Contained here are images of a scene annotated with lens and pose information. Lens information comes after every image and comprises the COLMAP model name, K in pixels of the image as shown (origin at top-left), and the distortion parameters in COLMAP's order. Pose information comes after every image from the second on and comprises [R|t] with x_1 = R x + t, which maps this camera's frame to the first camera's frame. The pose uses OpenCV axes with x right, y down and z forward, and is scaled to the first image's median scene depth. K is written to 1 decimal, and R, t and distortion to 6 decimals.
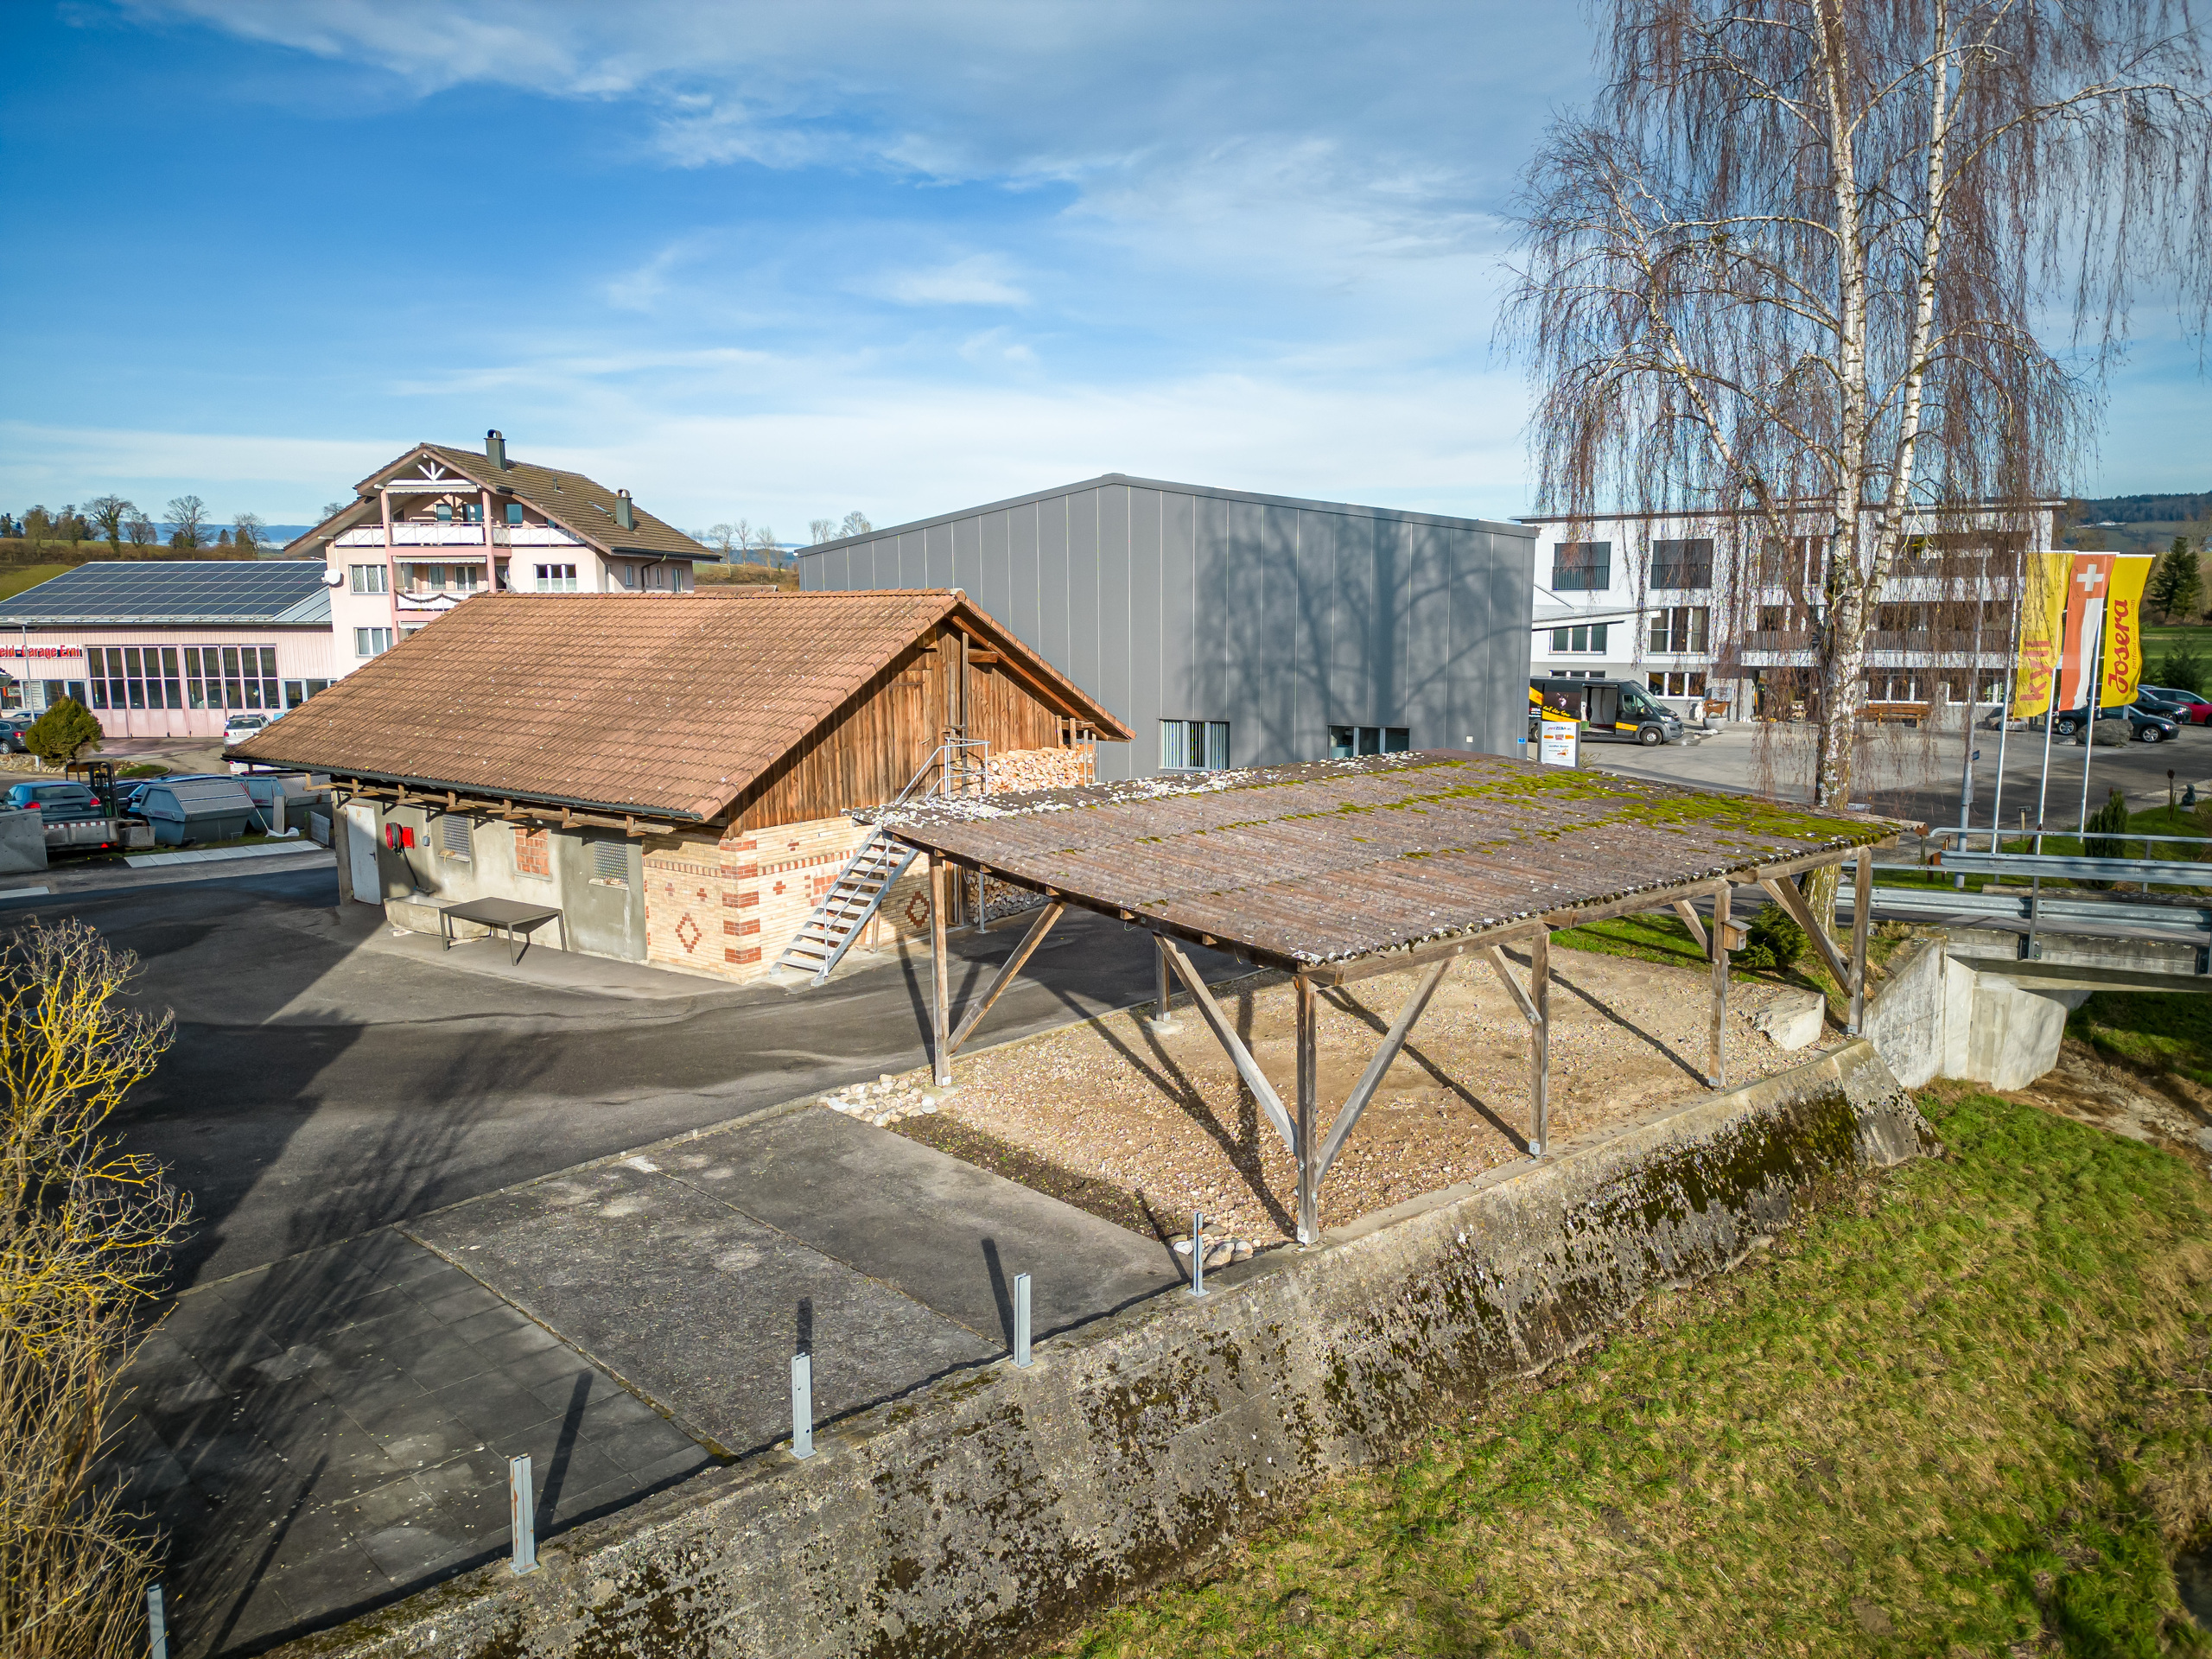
lens RADIAL K [[1547.6, 0, 1109.5], [0, 1547.6, 839.2], [0, 0, 1]] dist [0.098854, -0.099093]
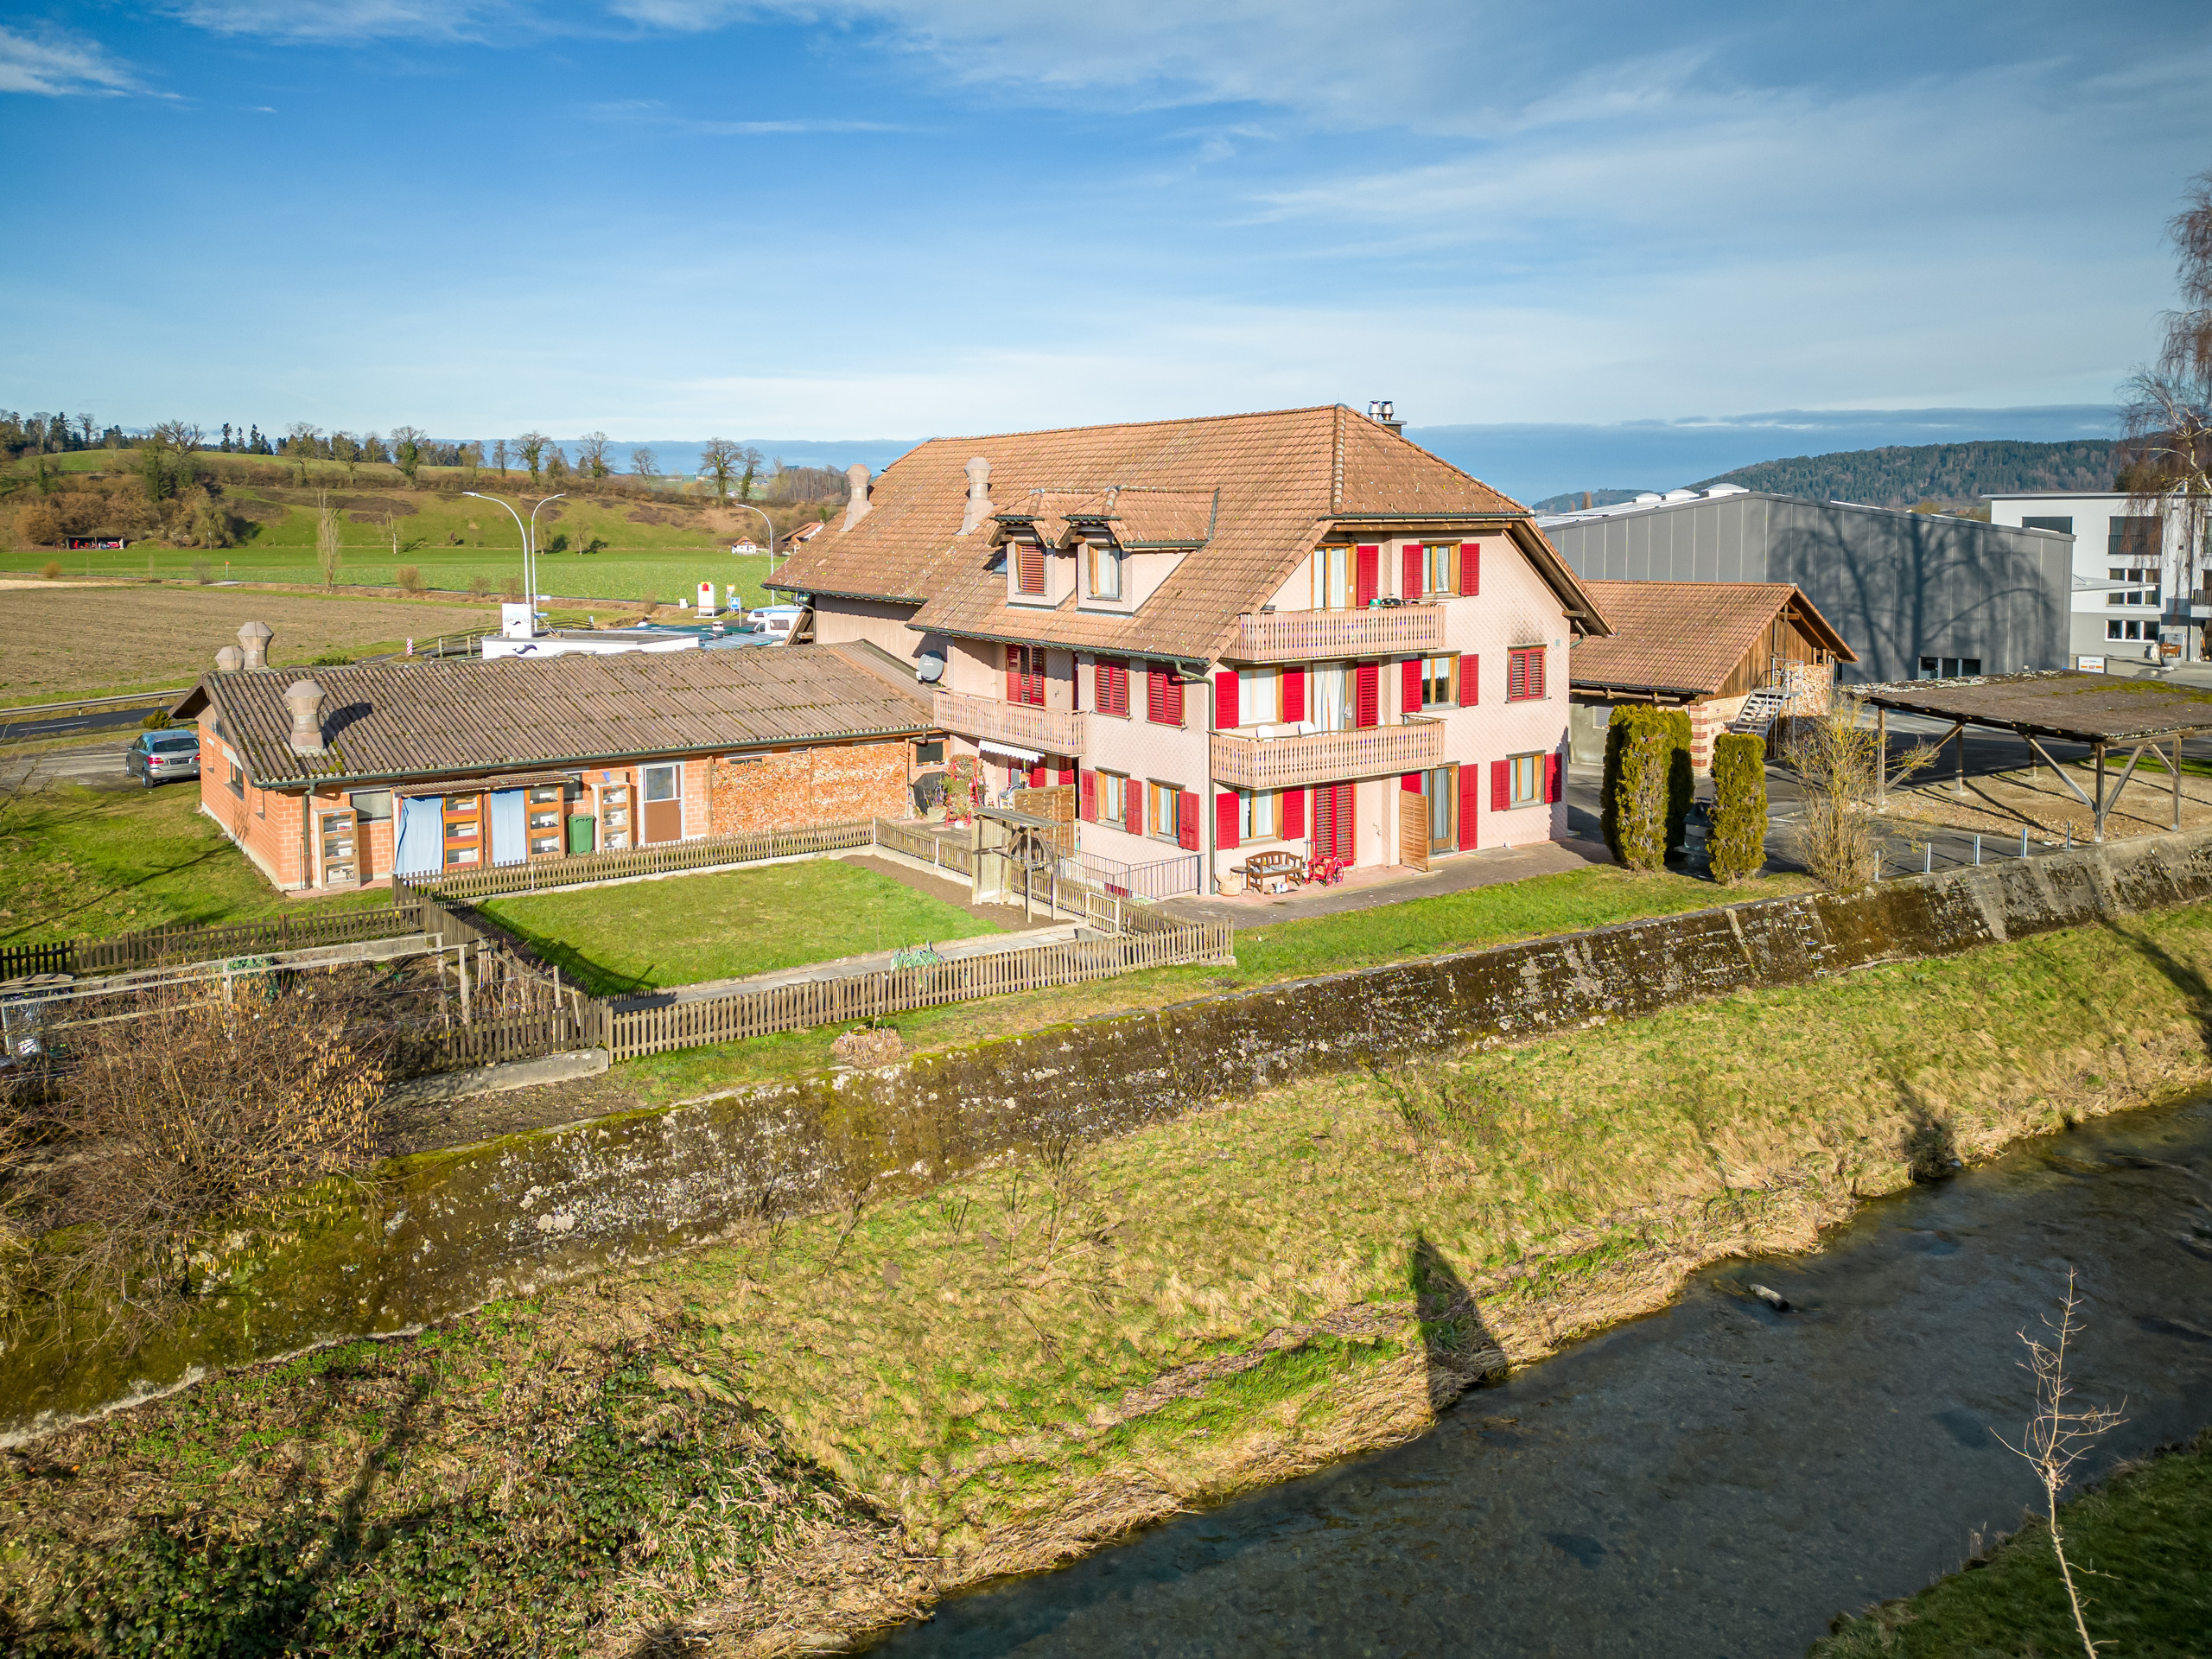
lens RADIAL K [[1620.5, 0, 1097.6], [0, 1620.5, 630.5], [0, 0, 1]] dist [0.057081, 0.002998]
pose [[0.984822, 0.014427, -0.172968, -0.685523], [-0.029258, 0.996078, -0.083500, 0.111155], [0.171085, 0.087293, 0.981382, -1.359808]]
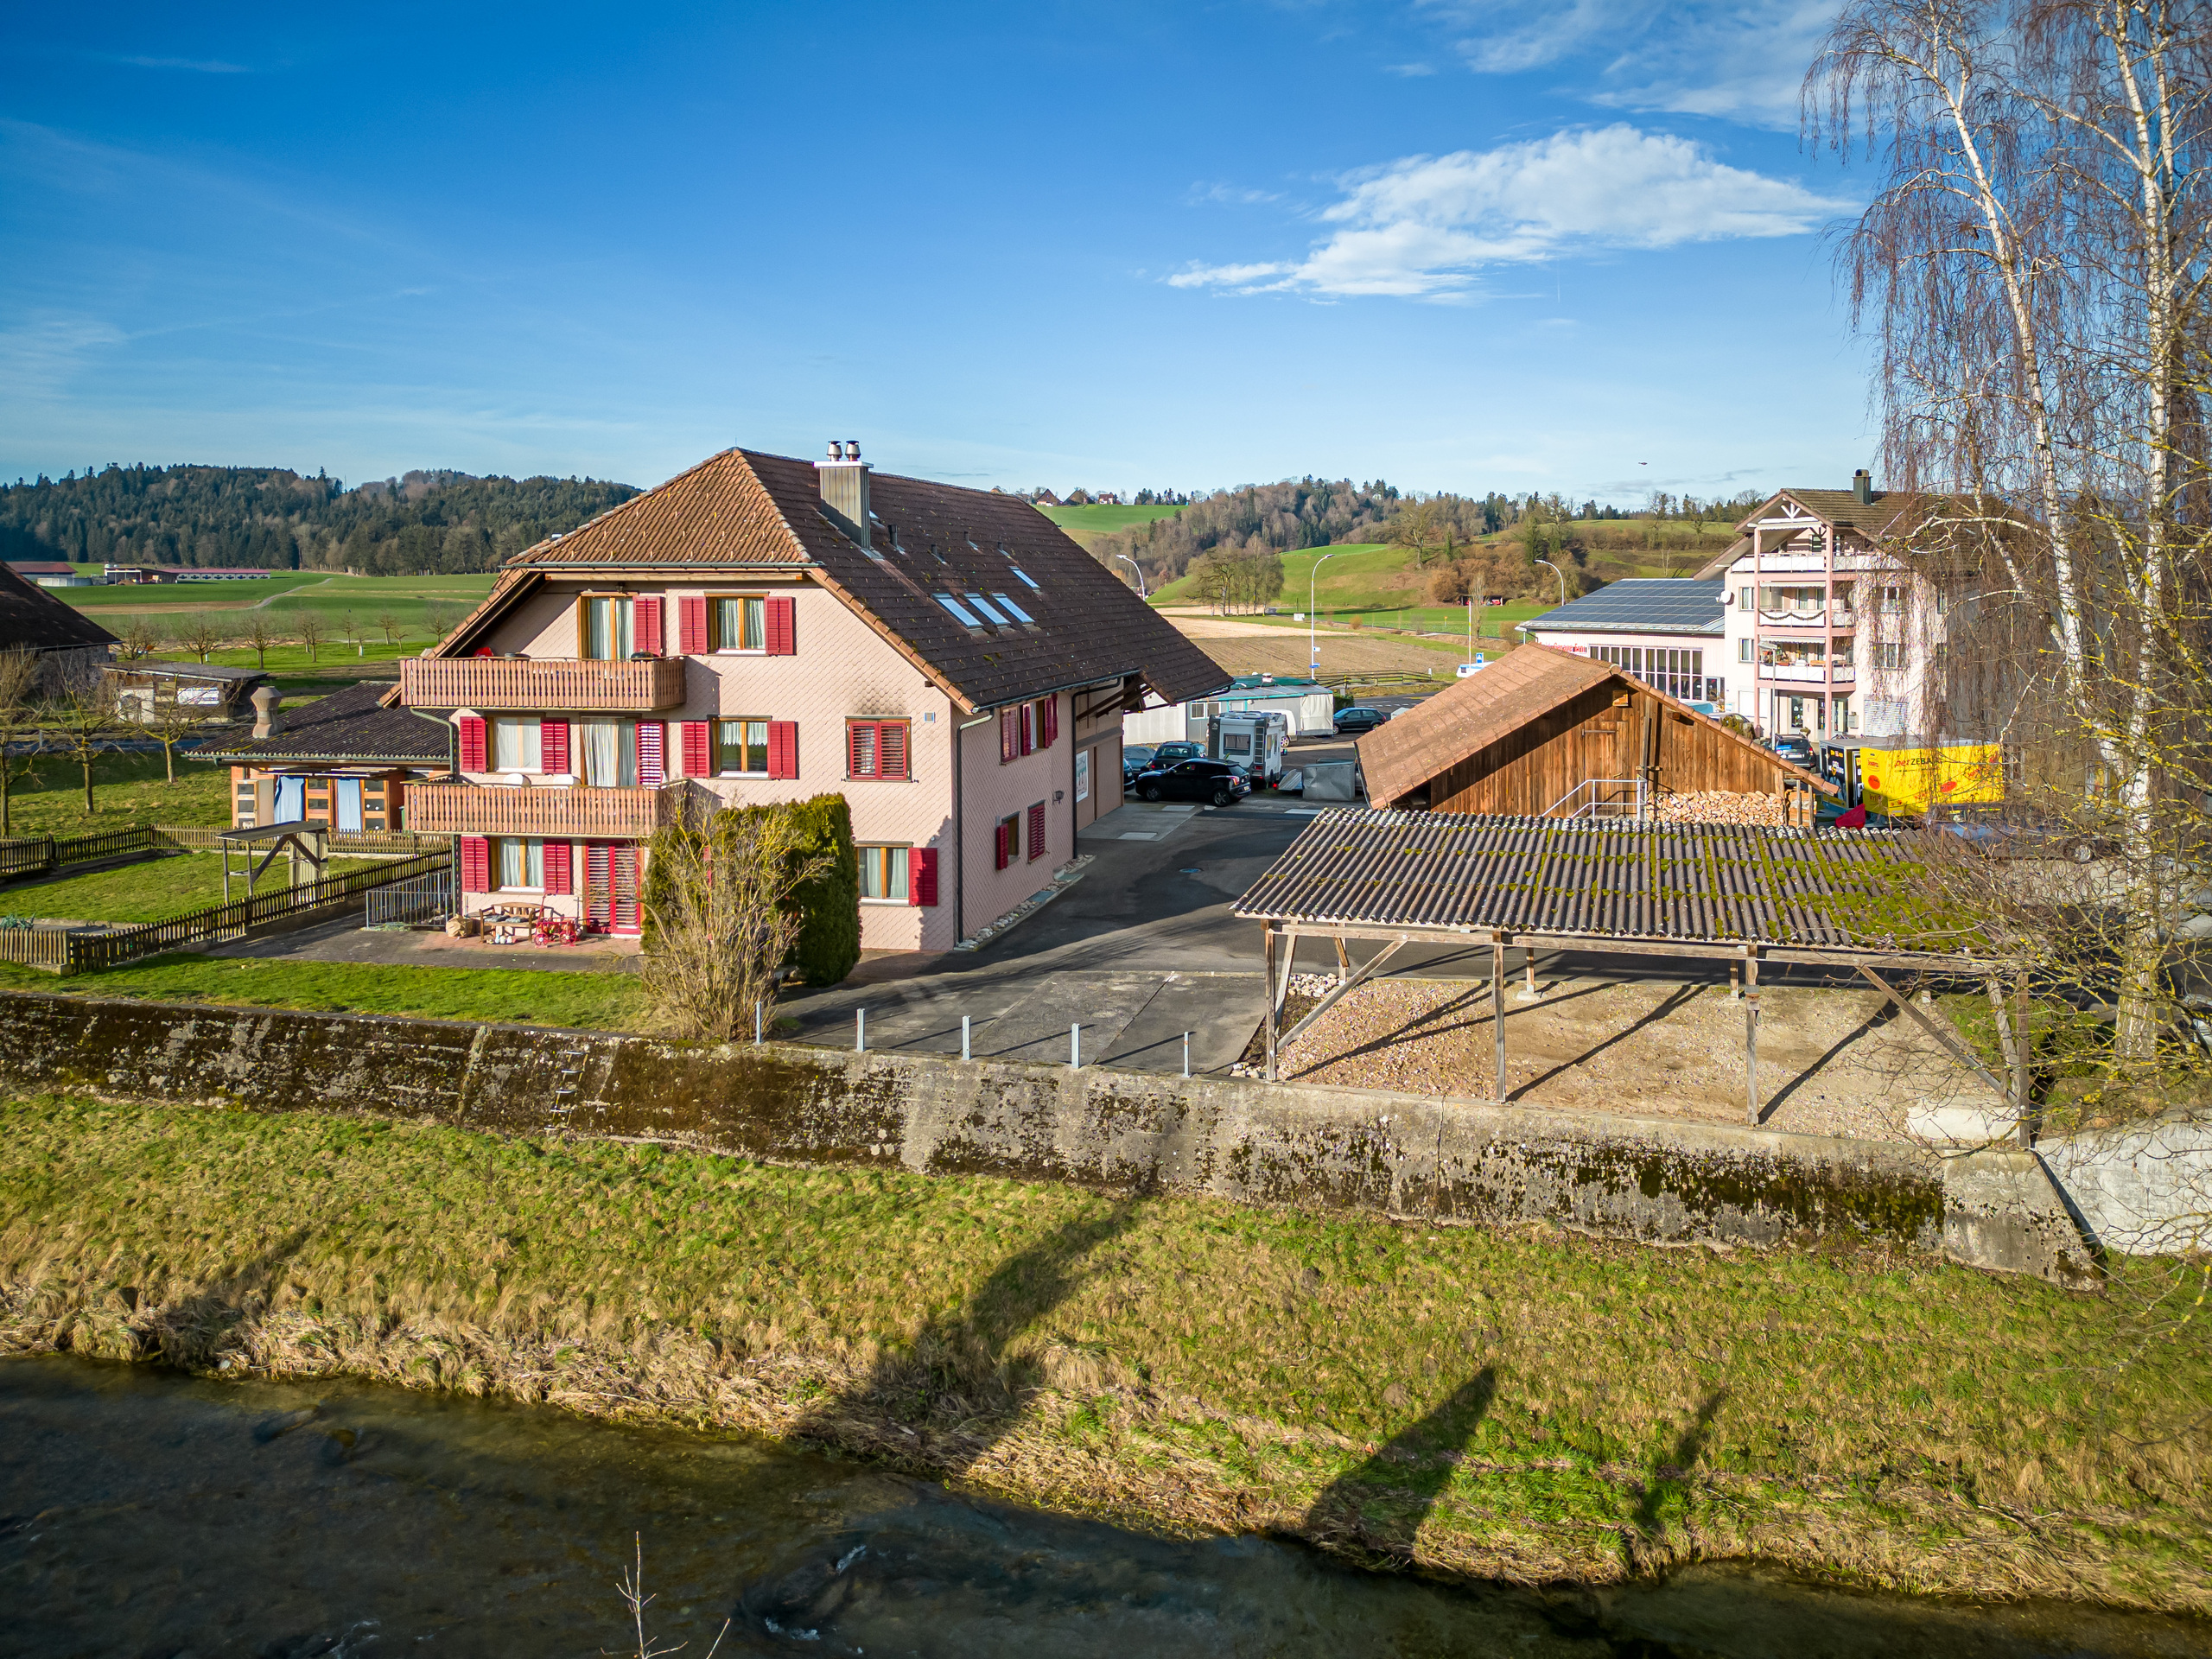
lens RADIAL K [[1556.2, 0, 1195.6], [0, 1556.2, 655.8], [0, 0, 1]] dist [0.083768, -0.062748]
pose [[0.576730, 0.042701, -0.815818, 0.910552], [-0.126725, 0.991221, -0.037704, -0.082373], [0.807046, 0.125129, 0.577079, -0.084108]]
